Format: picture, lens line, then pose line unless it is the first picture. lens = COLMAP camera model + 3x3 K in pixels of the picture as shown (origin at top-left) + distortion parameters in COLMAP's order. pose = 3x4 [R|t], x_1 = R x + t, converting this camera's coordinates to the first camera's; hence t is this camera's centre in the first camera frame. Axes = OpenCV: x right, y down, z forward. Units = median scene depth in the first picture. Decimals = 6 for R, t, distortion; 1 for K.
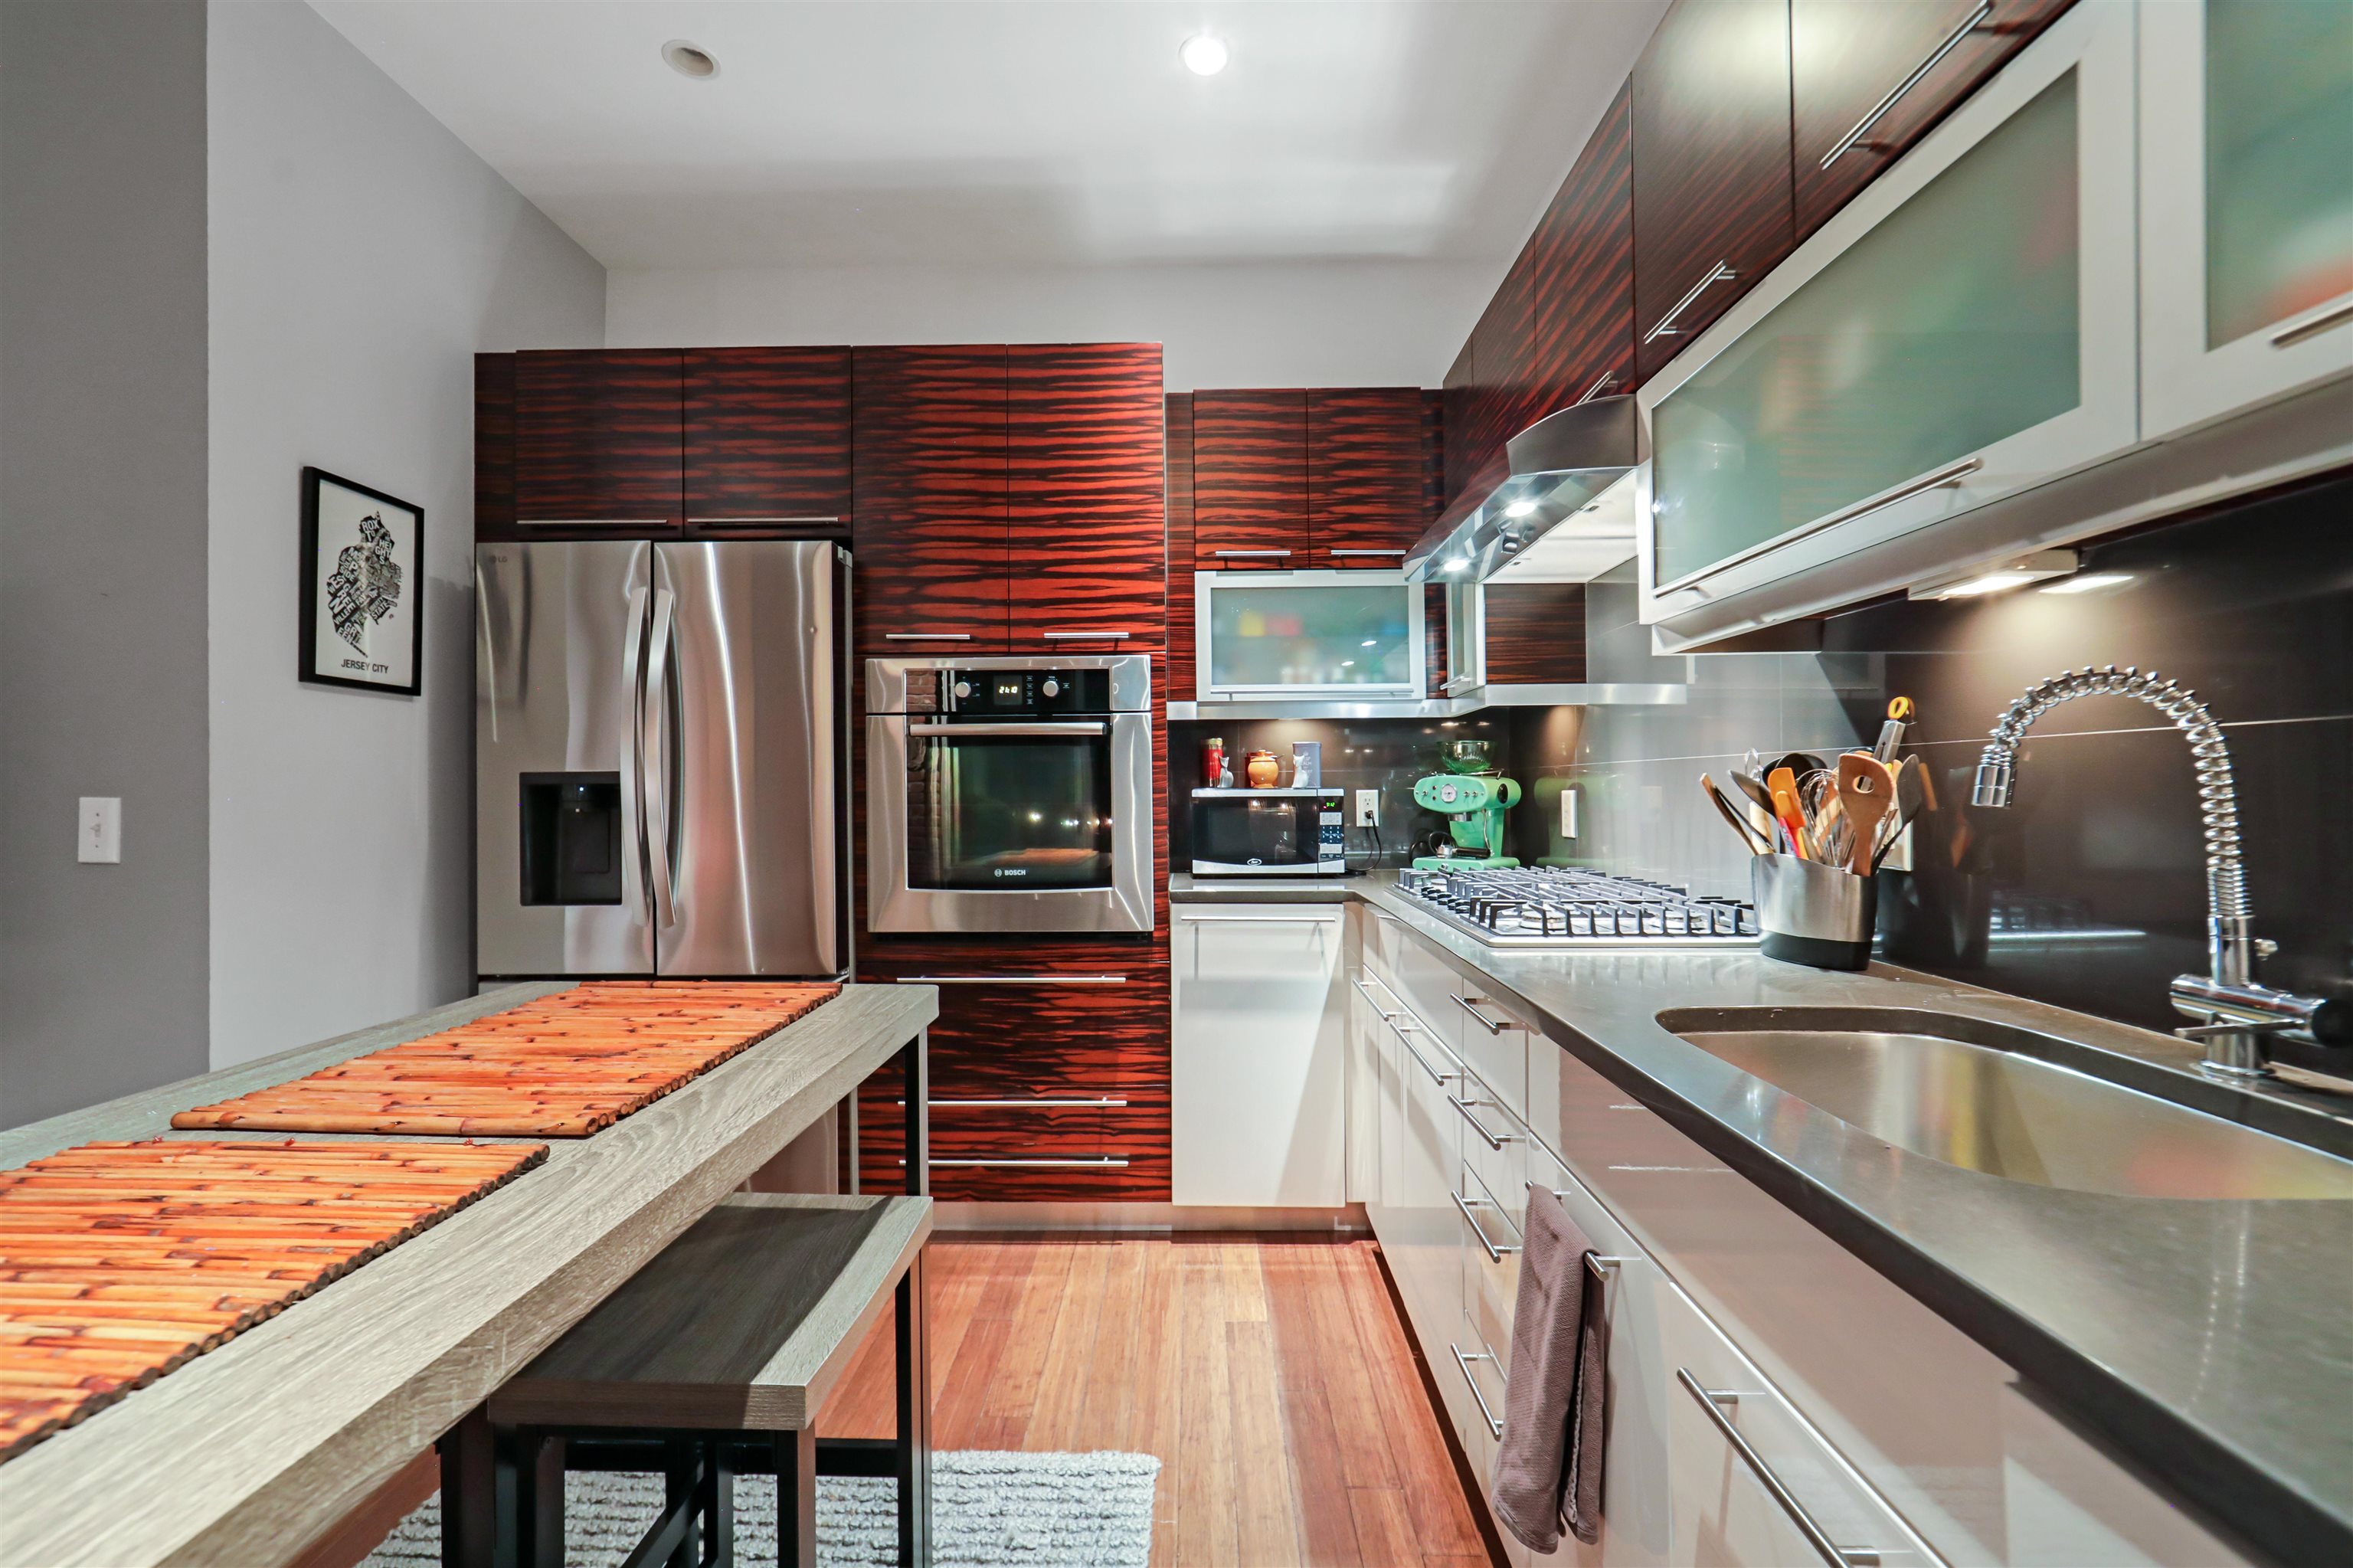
lens RADIAL K [[993.1, 0, 1181.9], [0, 993.1, 786.9], [0, 0, 1]] dist [-0.012828, 0.004395]
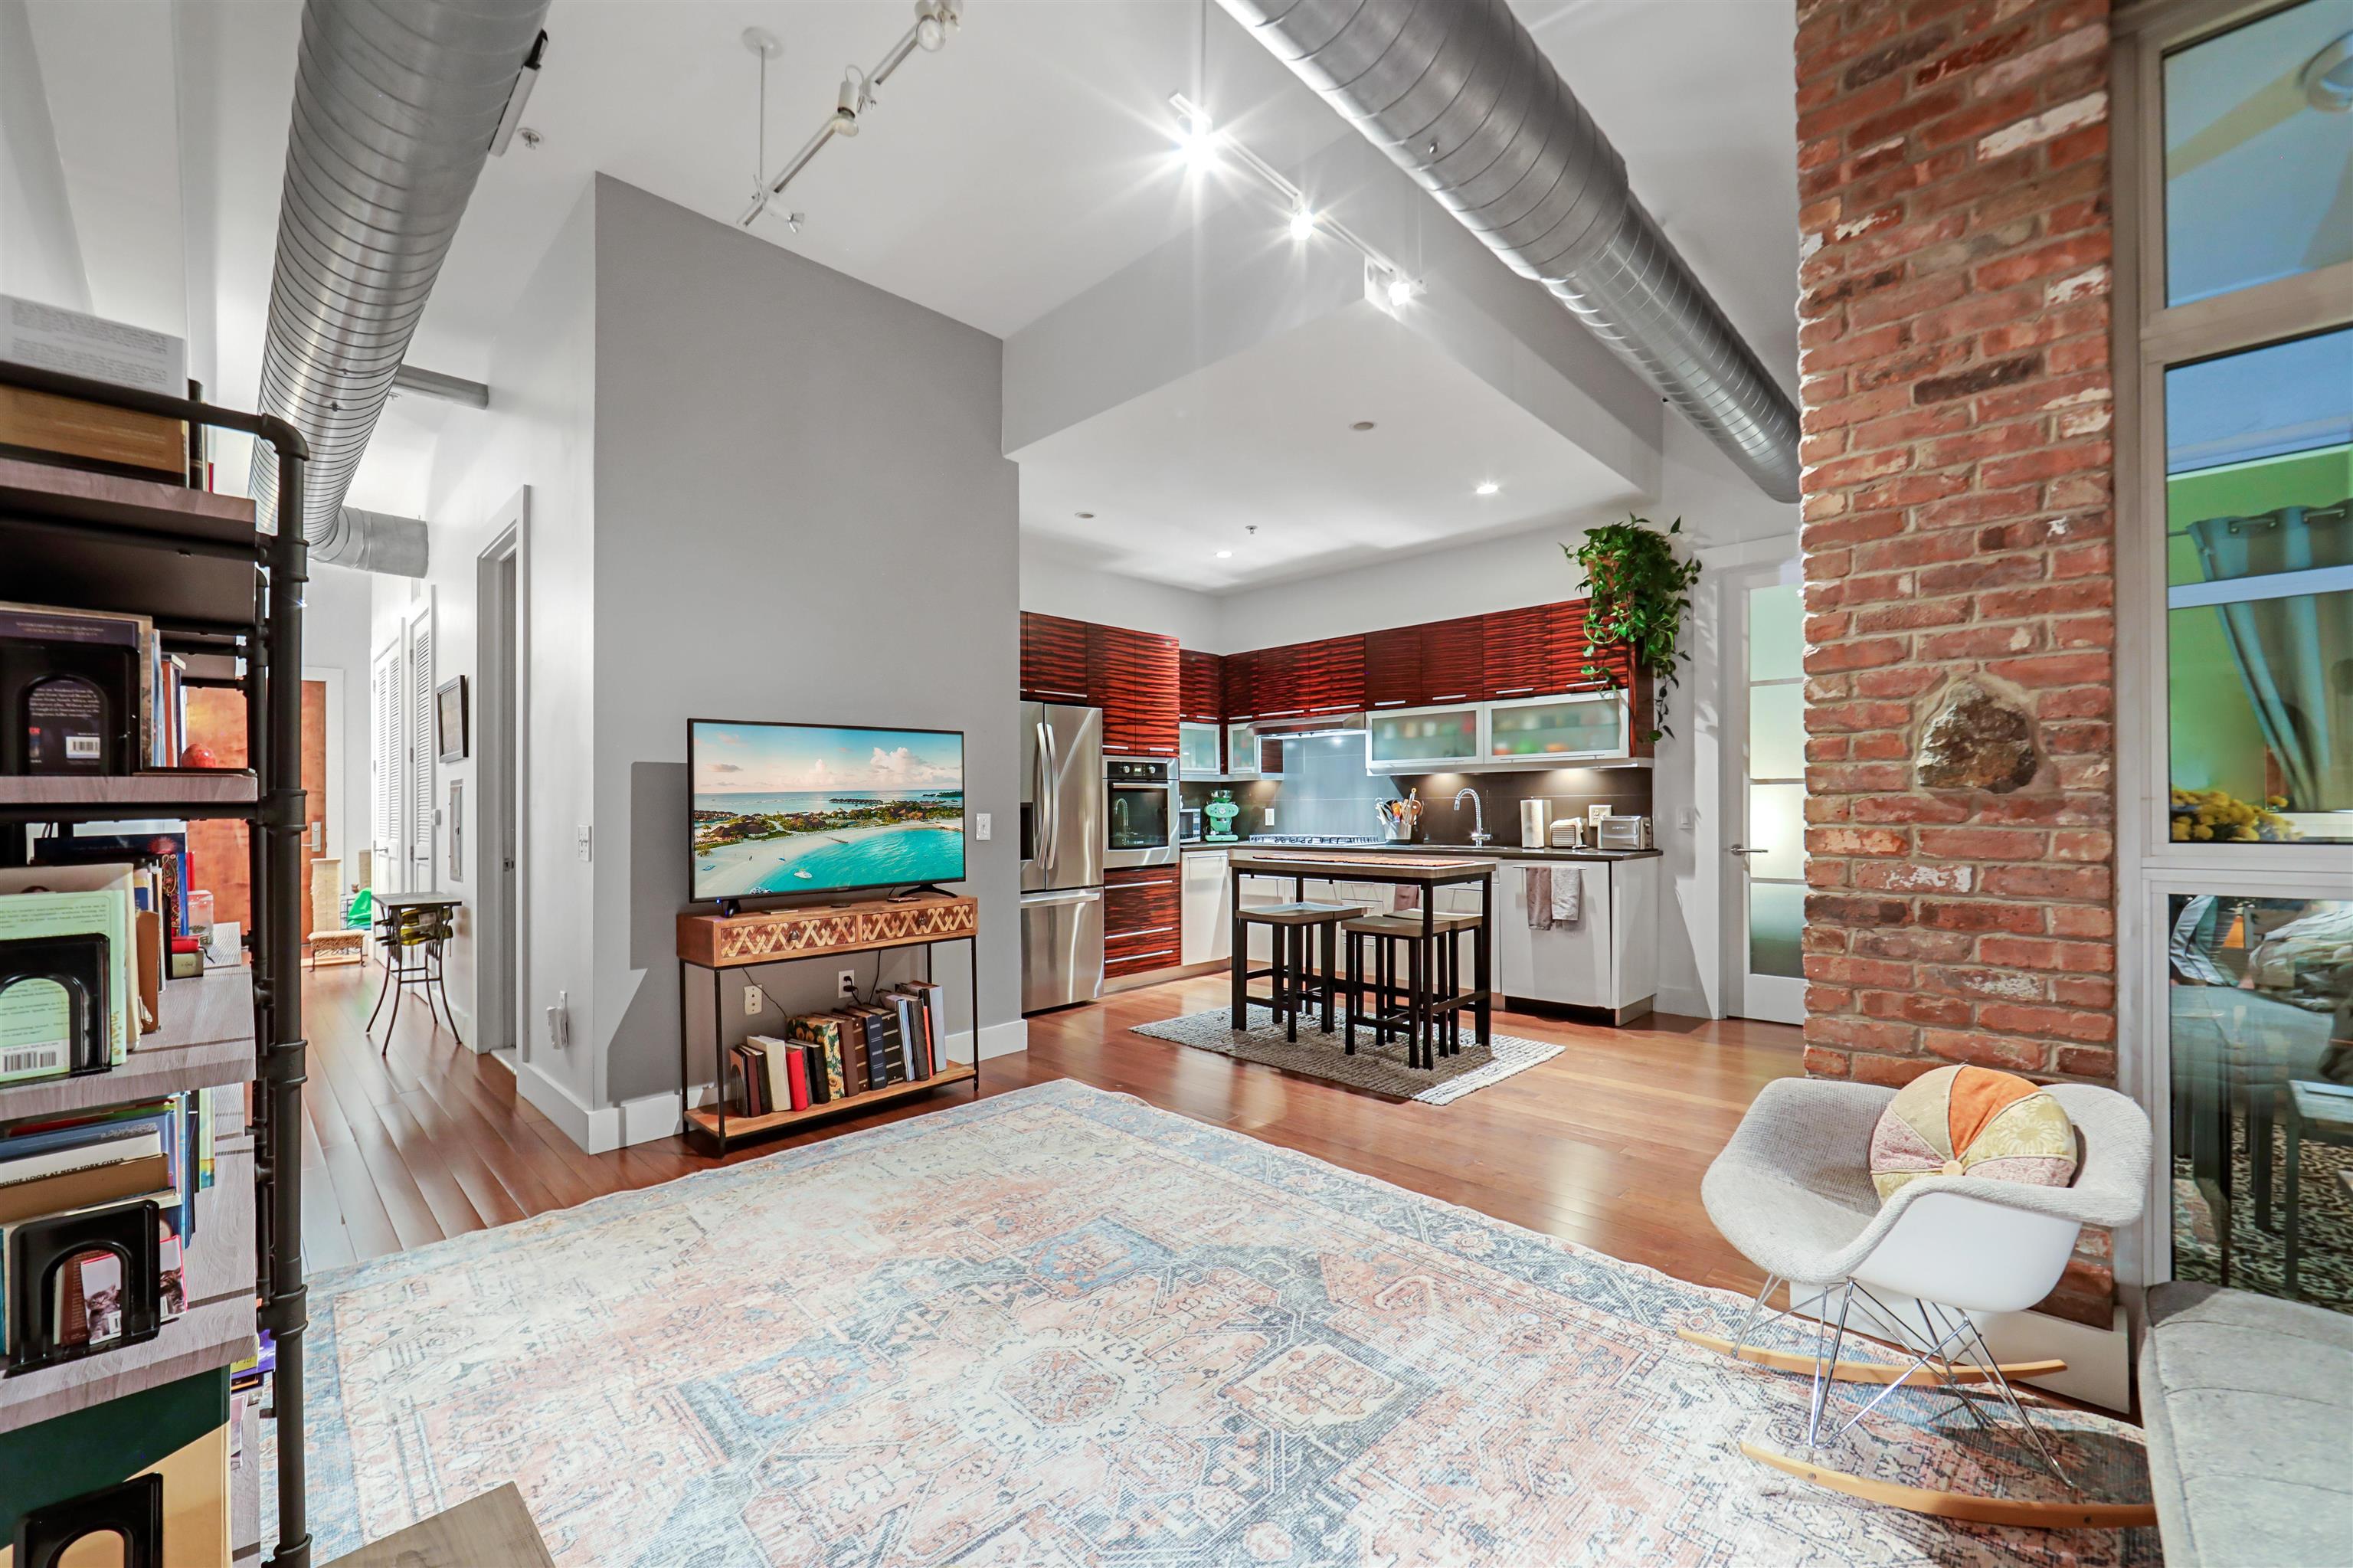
lens RADIAL K [[947.6, 0, 1196.6], [0, 947.6, 859.7], [0, 0, 1]] dist [-0.007961, 0.001616]
pose [[0.675430, -0.040909, 0.736289, -1.843401], [0.003087, 0.998608, 0.052652, 0.004200], [-0.737418, -0.033290, 0.674616, -0.729167]]
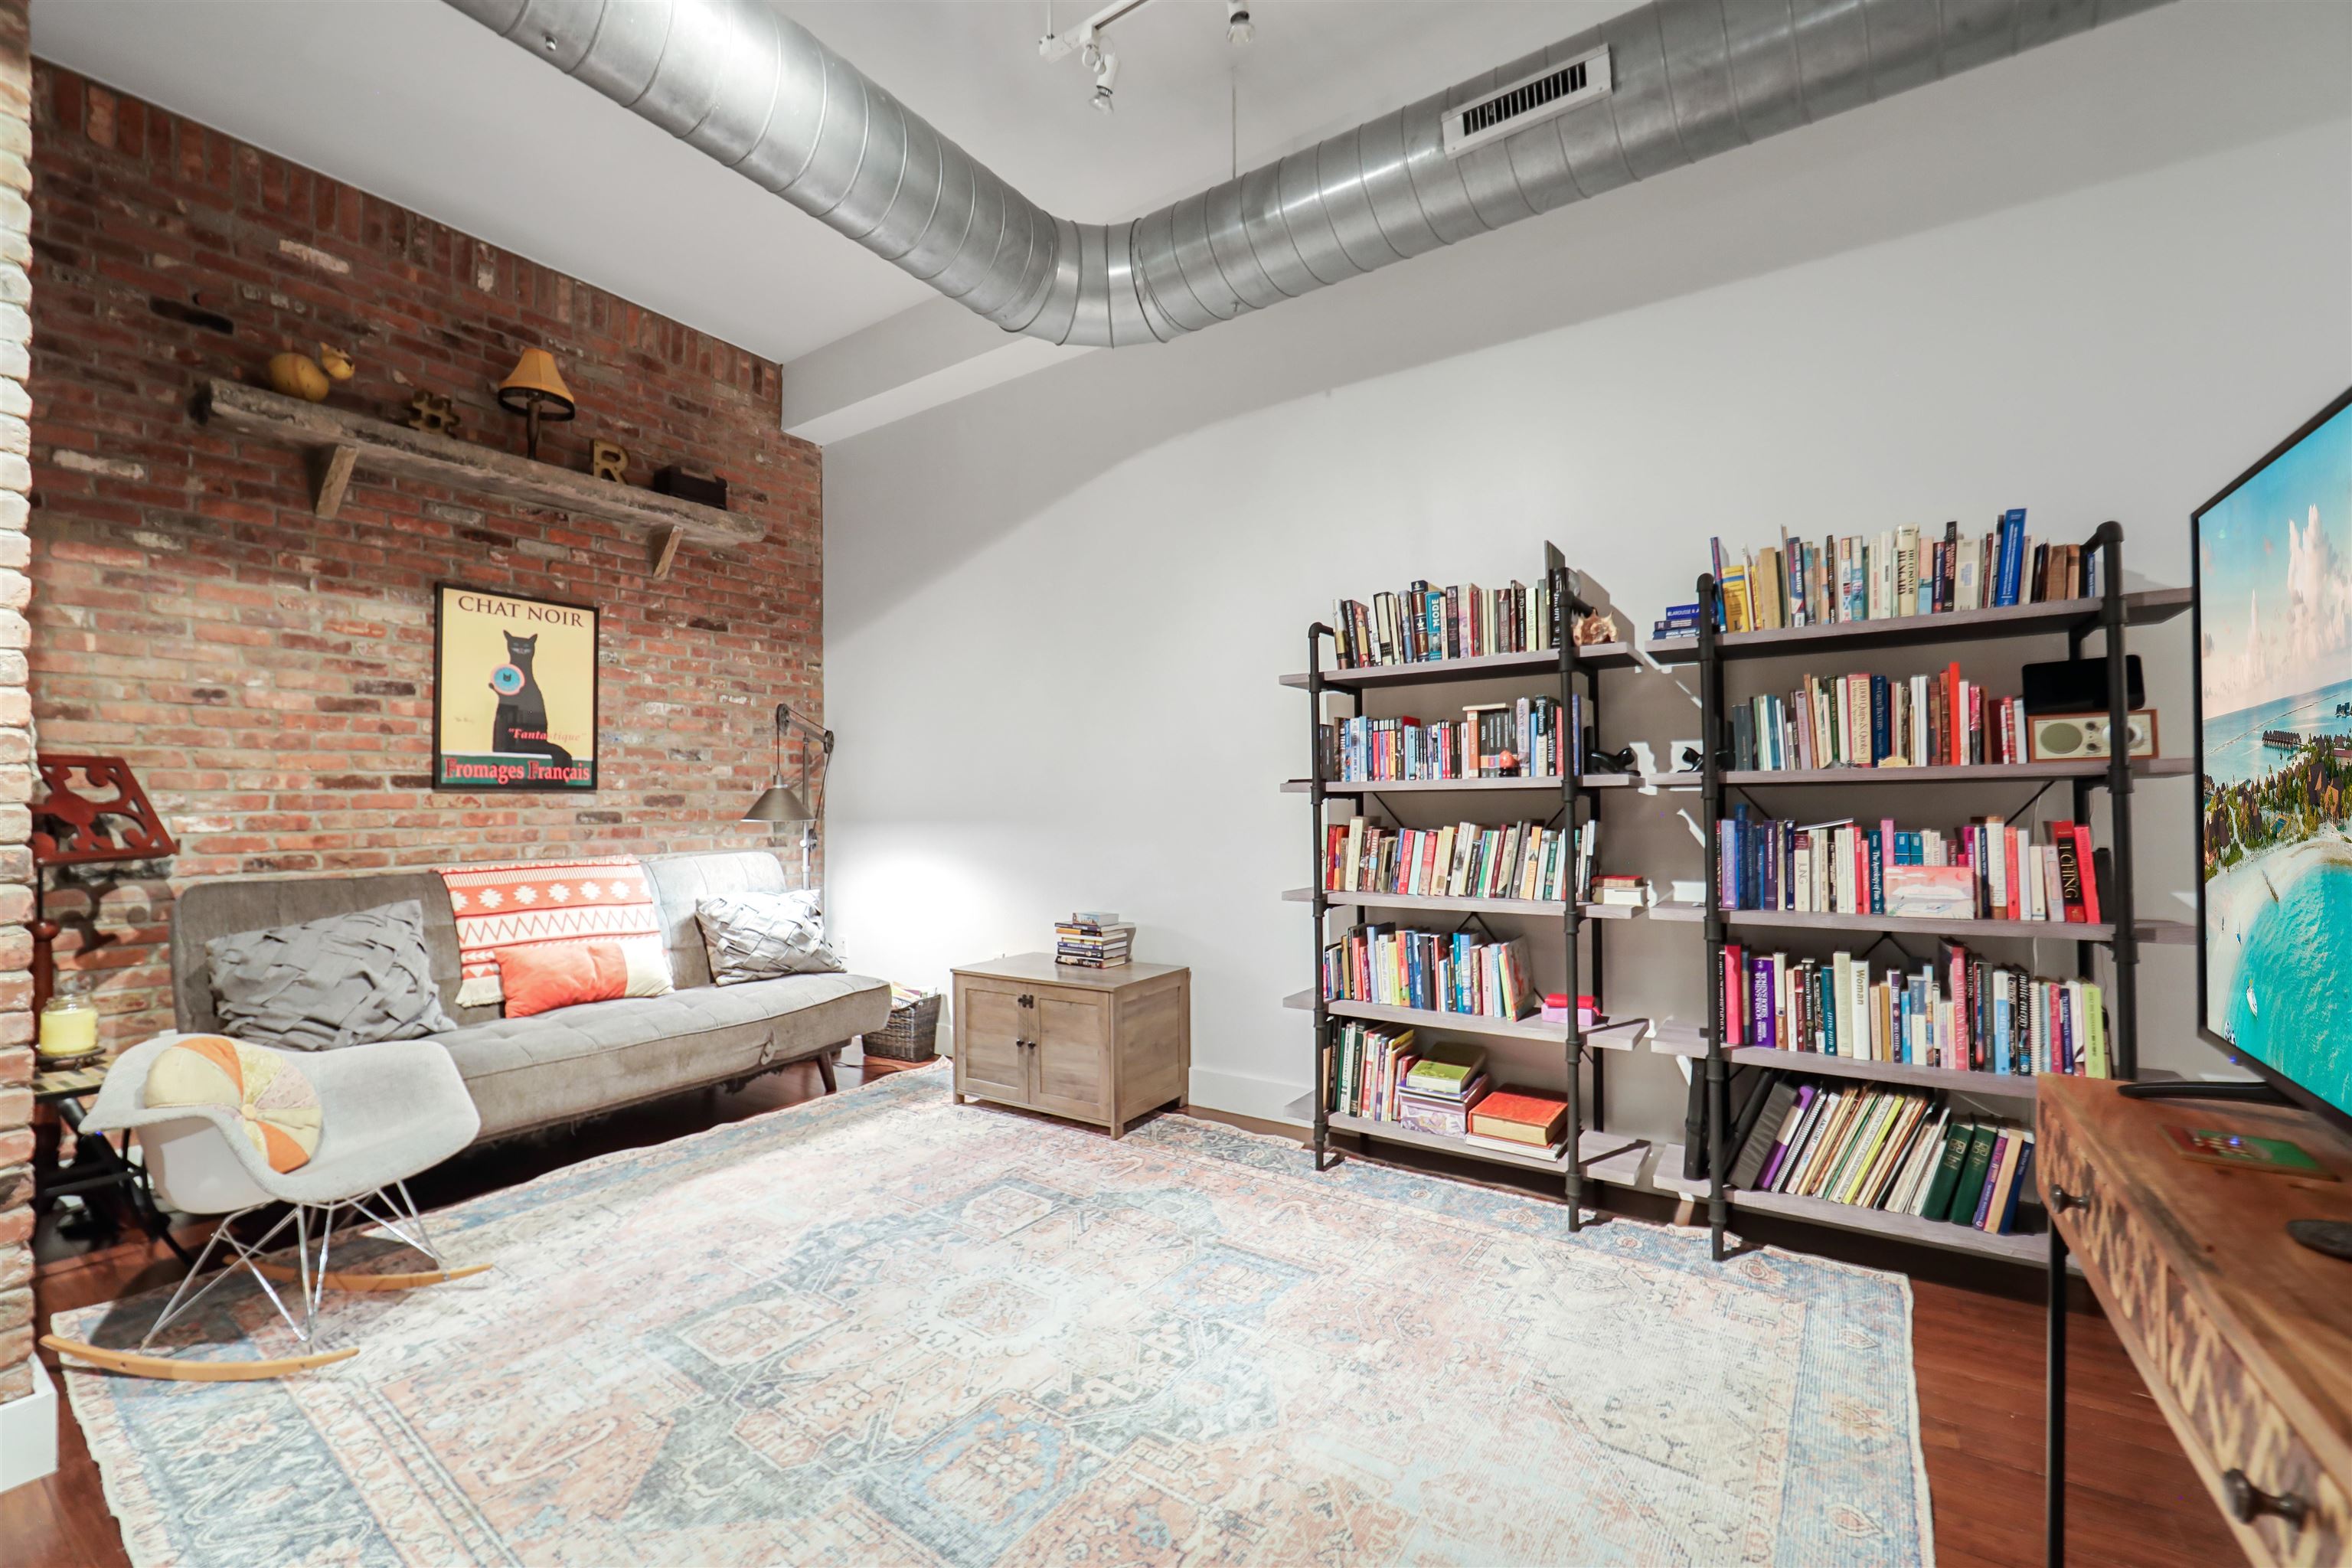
lens RADIAL K [[947.1, 0, 1185.1], [0, 947.1, 783.6], [0, 0, 1]] dist [-0.007961, 0.001616]
pose [[-0.534680, -0.006410, -0.845030, -0.715288], [0.020337, 0.999584, -0.020450, 0.004445], [0.844810, -0.028119, -0.534328, 0.492703]]
